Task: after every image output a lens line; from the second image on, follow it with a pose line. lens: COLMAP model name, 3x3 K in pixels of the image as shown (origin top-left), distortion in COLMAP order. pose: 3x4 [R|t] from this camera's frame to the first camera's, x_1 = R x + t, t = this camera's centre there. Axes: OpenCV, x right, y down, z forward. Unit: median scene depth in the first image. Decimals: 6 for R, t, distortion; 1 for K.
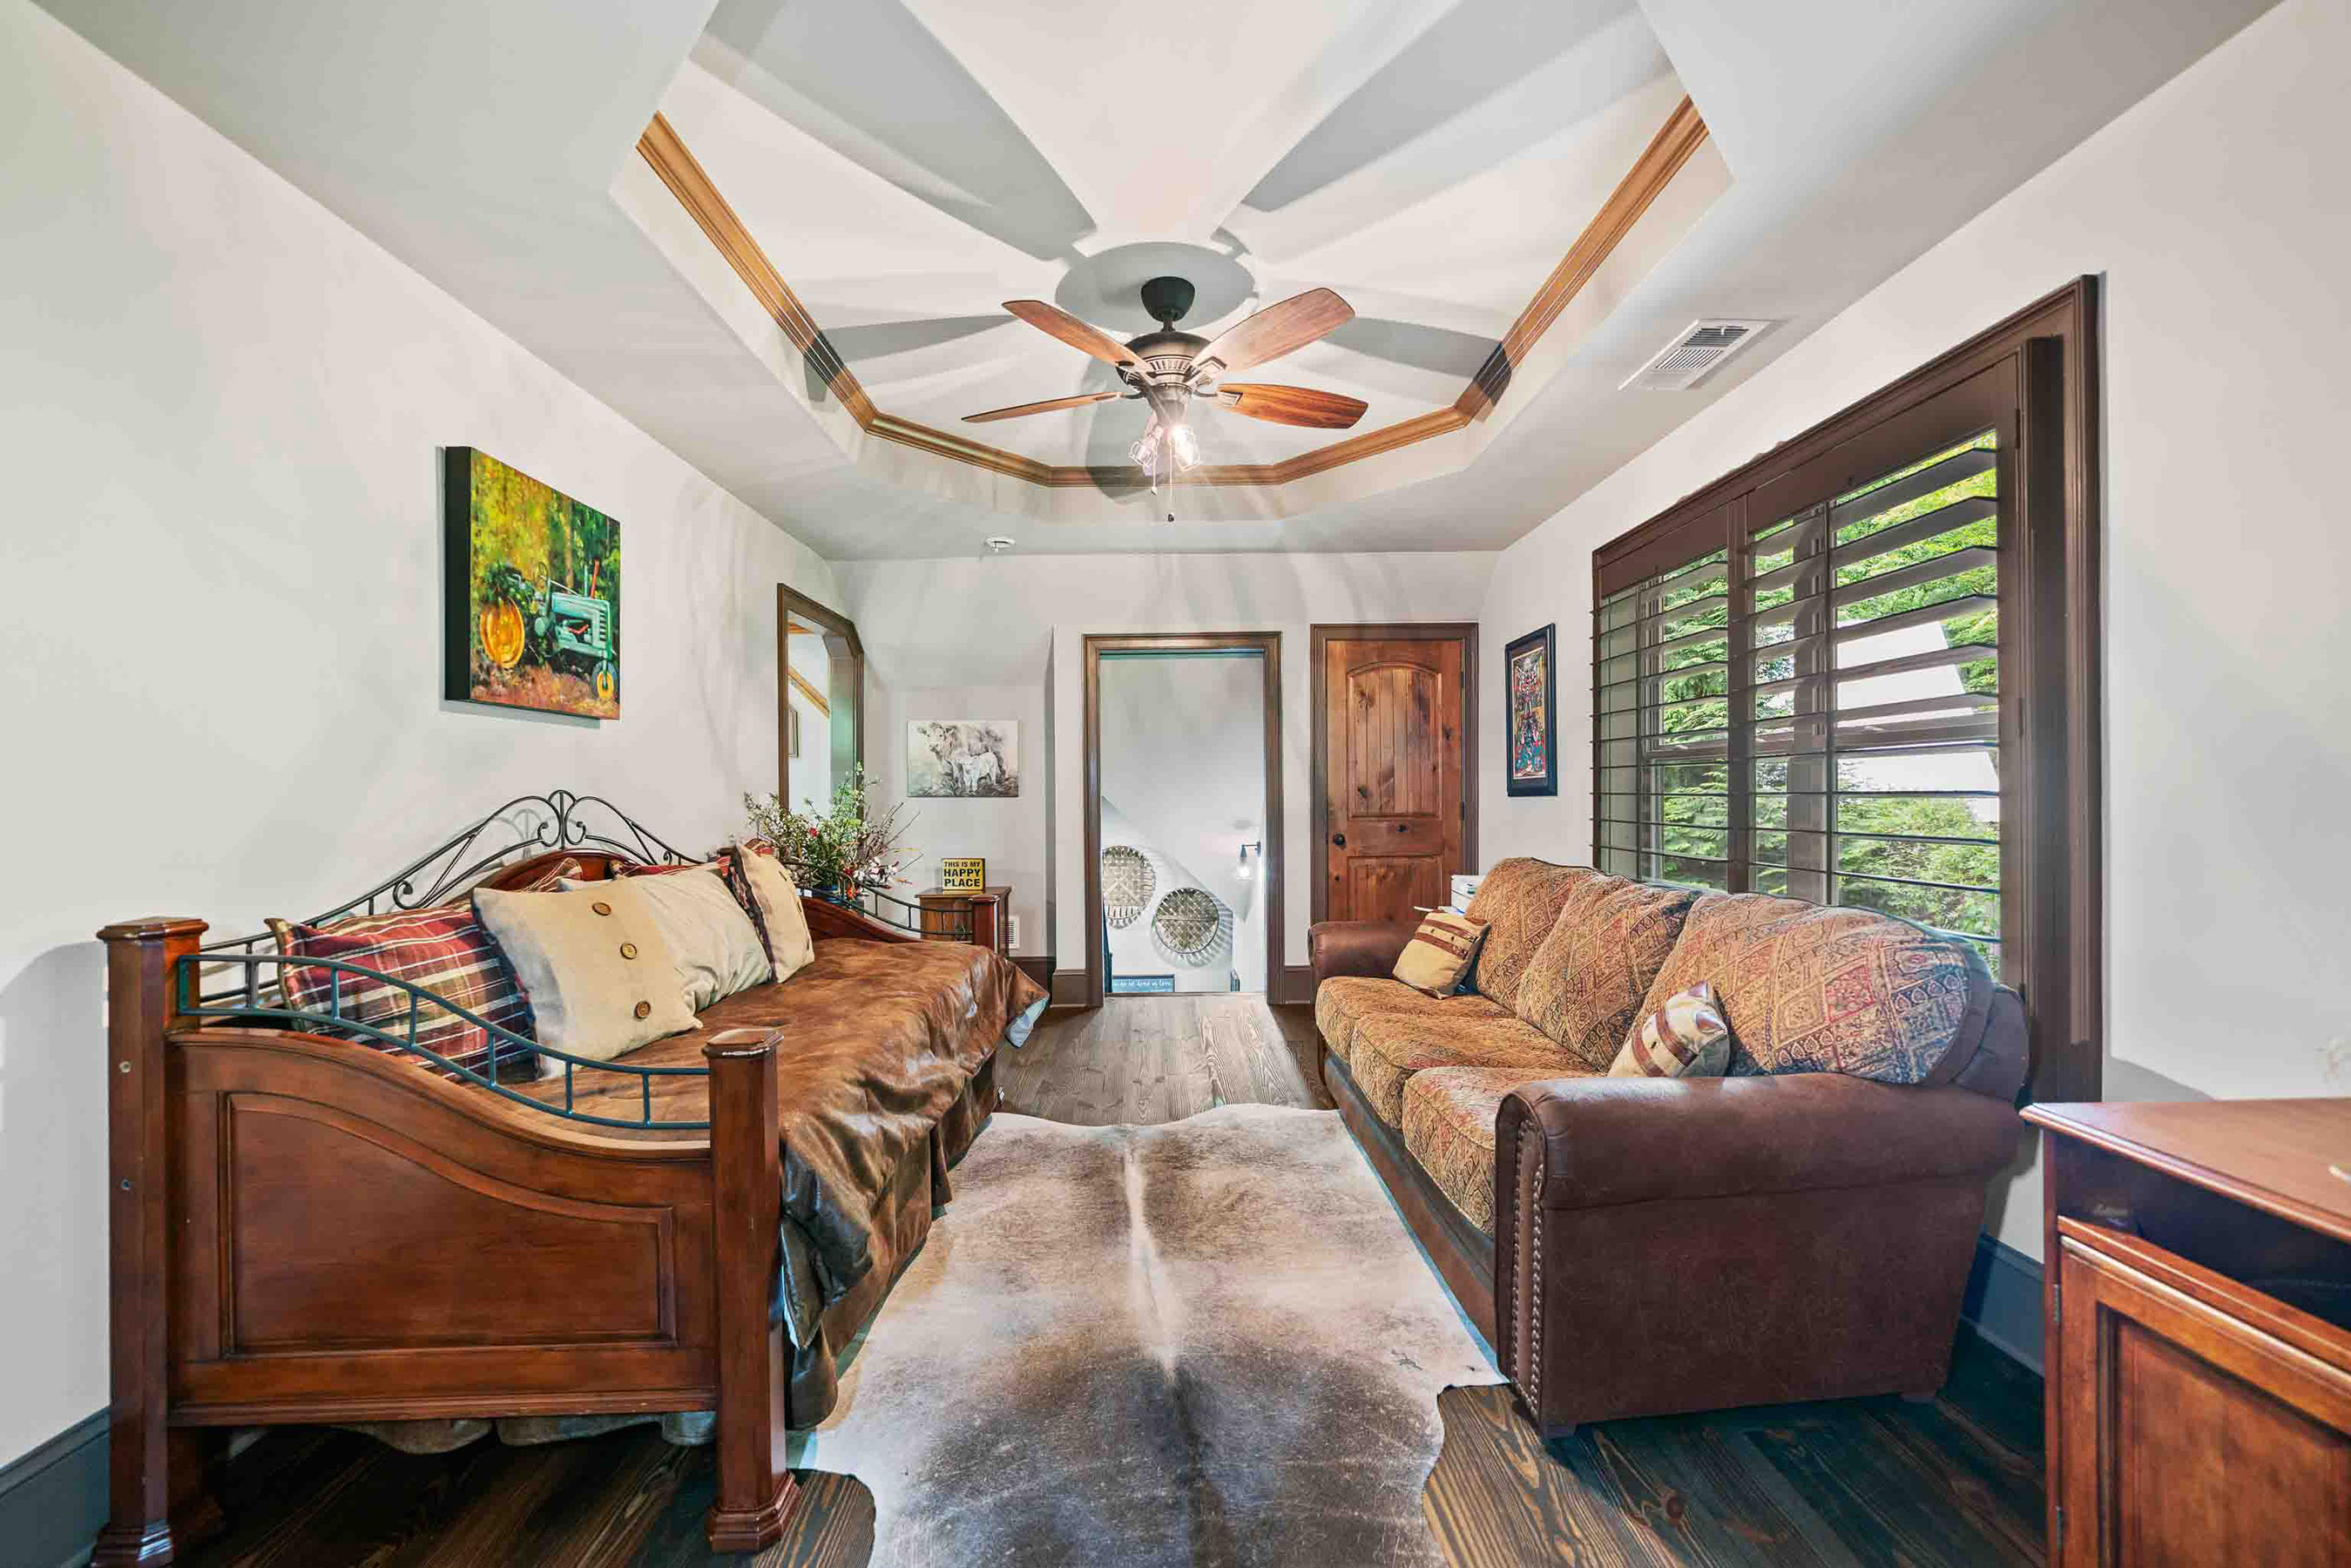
lens RADIAL K [[881.3, 0, 1170.4], [0, 881.3, 792.8], [0, 0, 1]] dist [-0.000158, -0.000003]
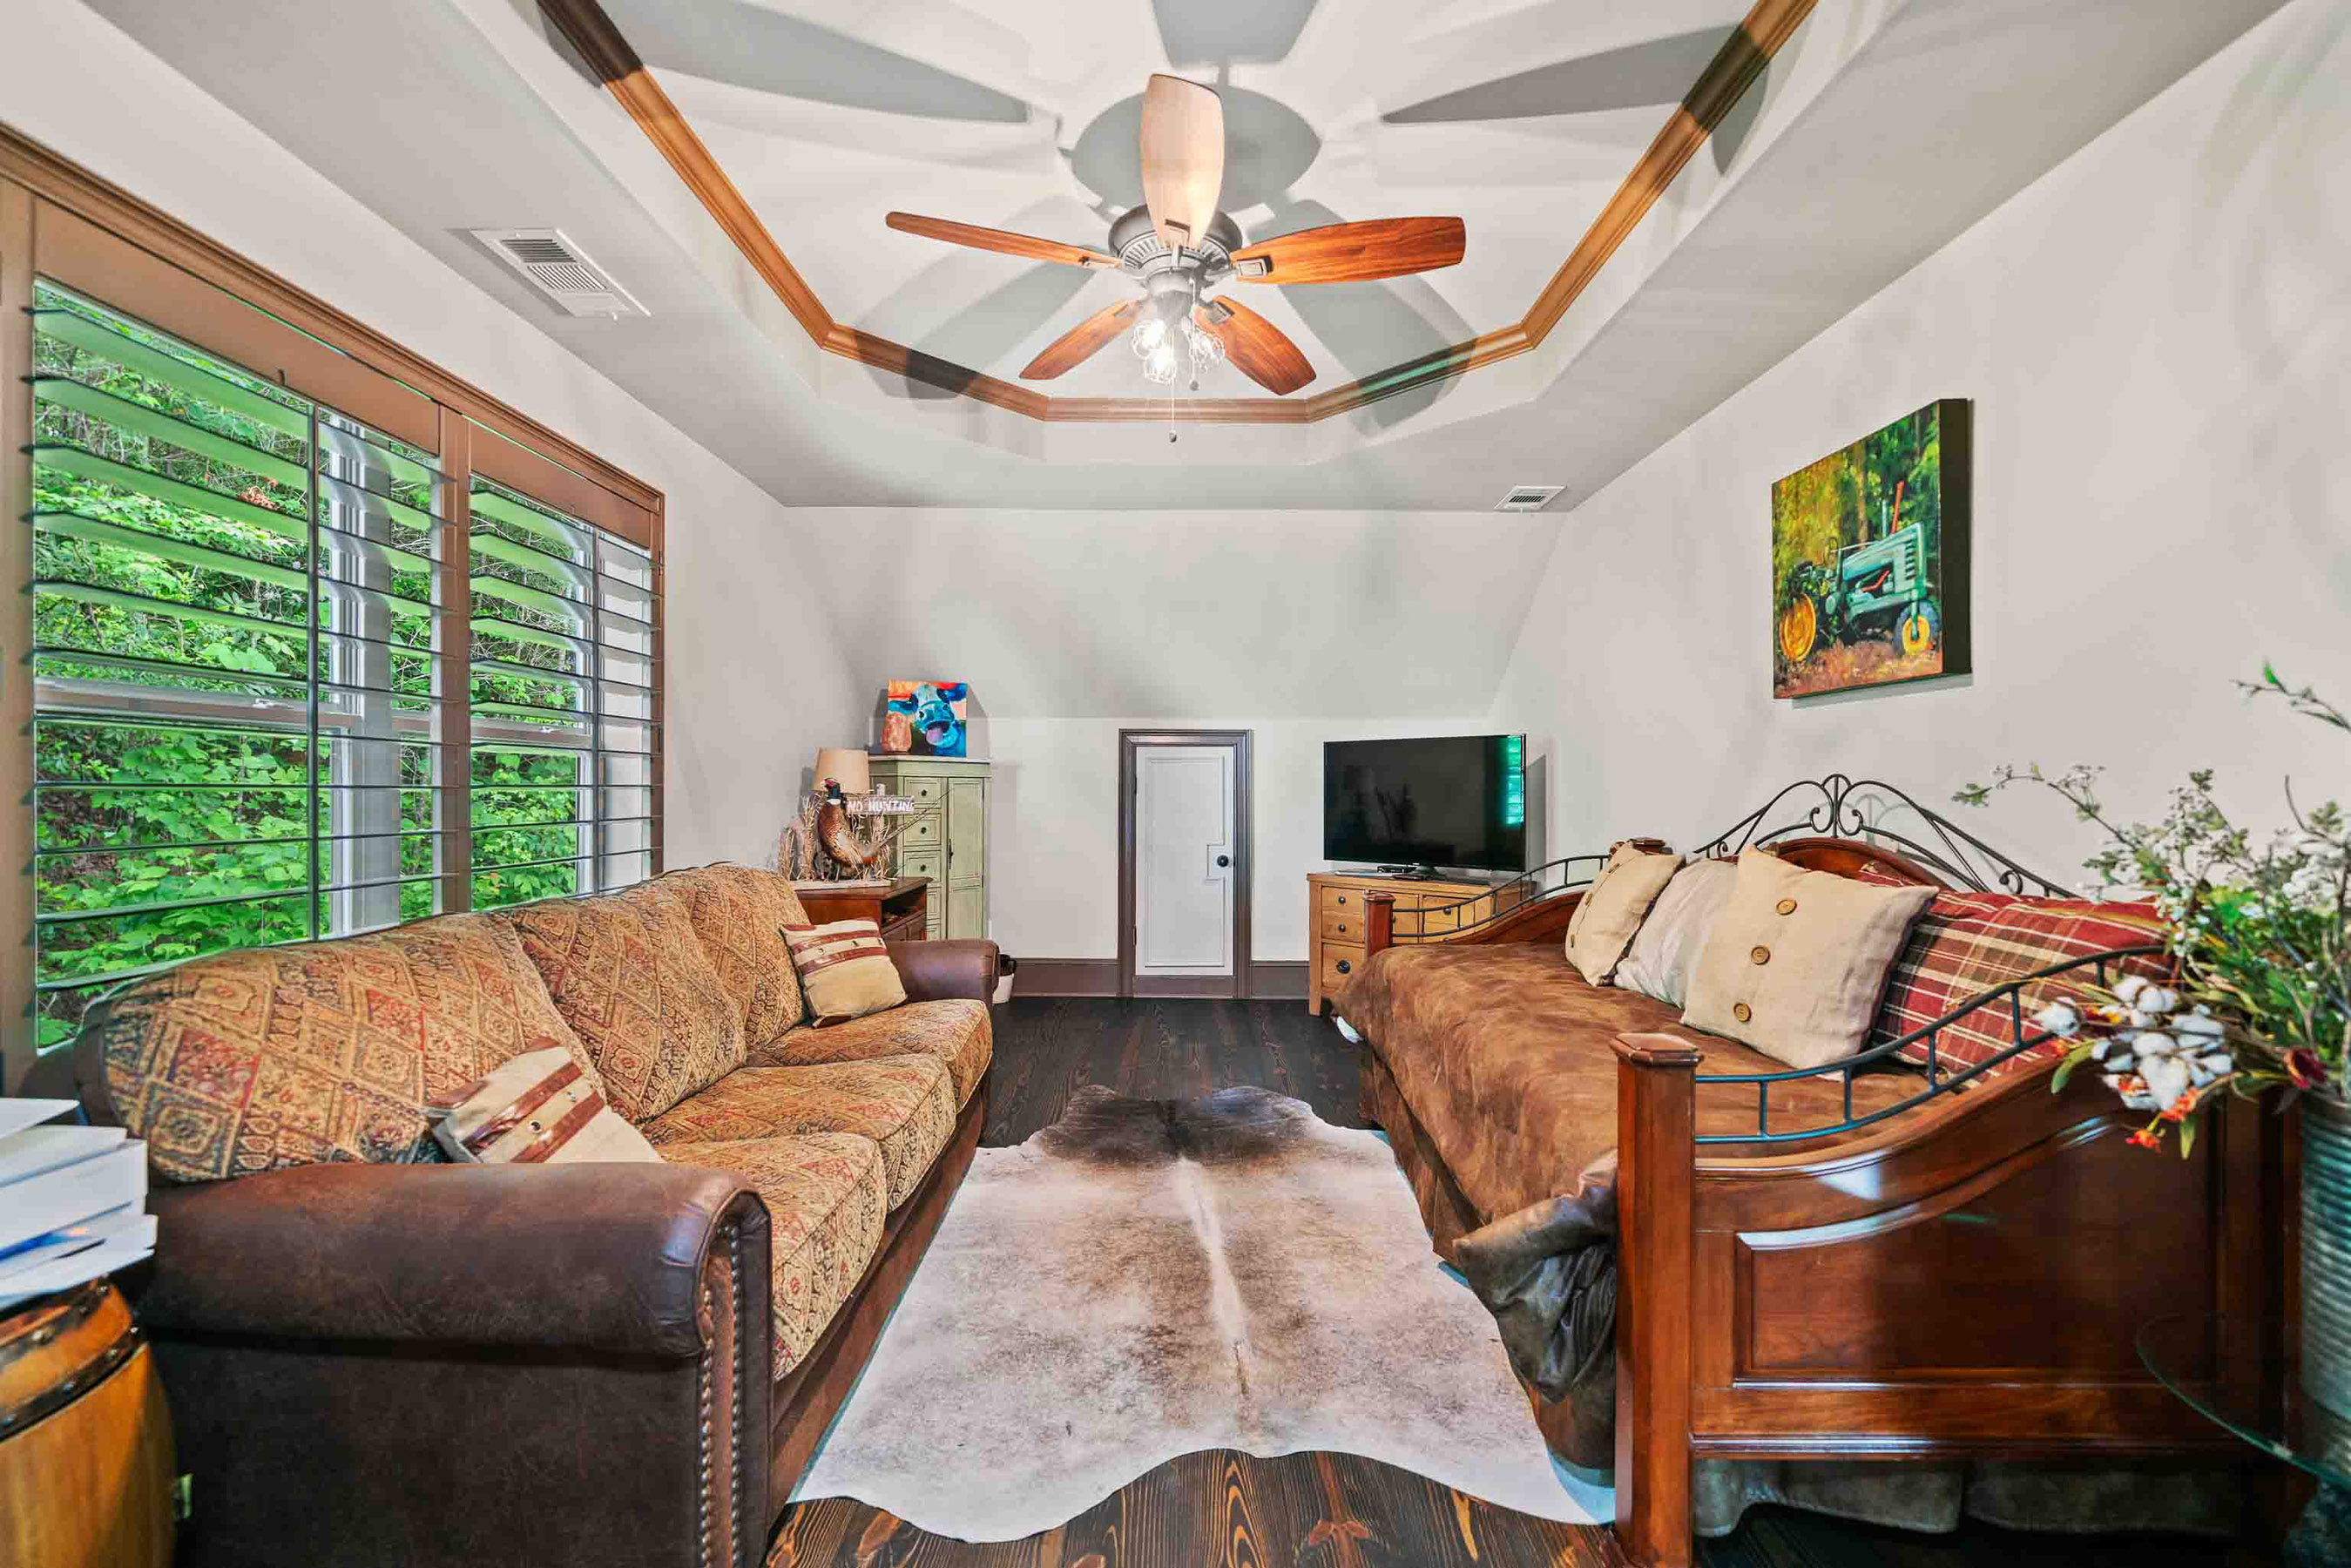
lens RADIAL K [[985.1, 0, 1170.0], [0, 985.1, 787.4], [0, 0, 1]] dist [-0.000303, 0.000001]
pose [[-0.999684, 0.005648, 0.024491, -0.017142], [0.005578, 0.999980, -0.002934, 0.009953], [-0.024508, -0.002796, -0.999696, 2.009421]]
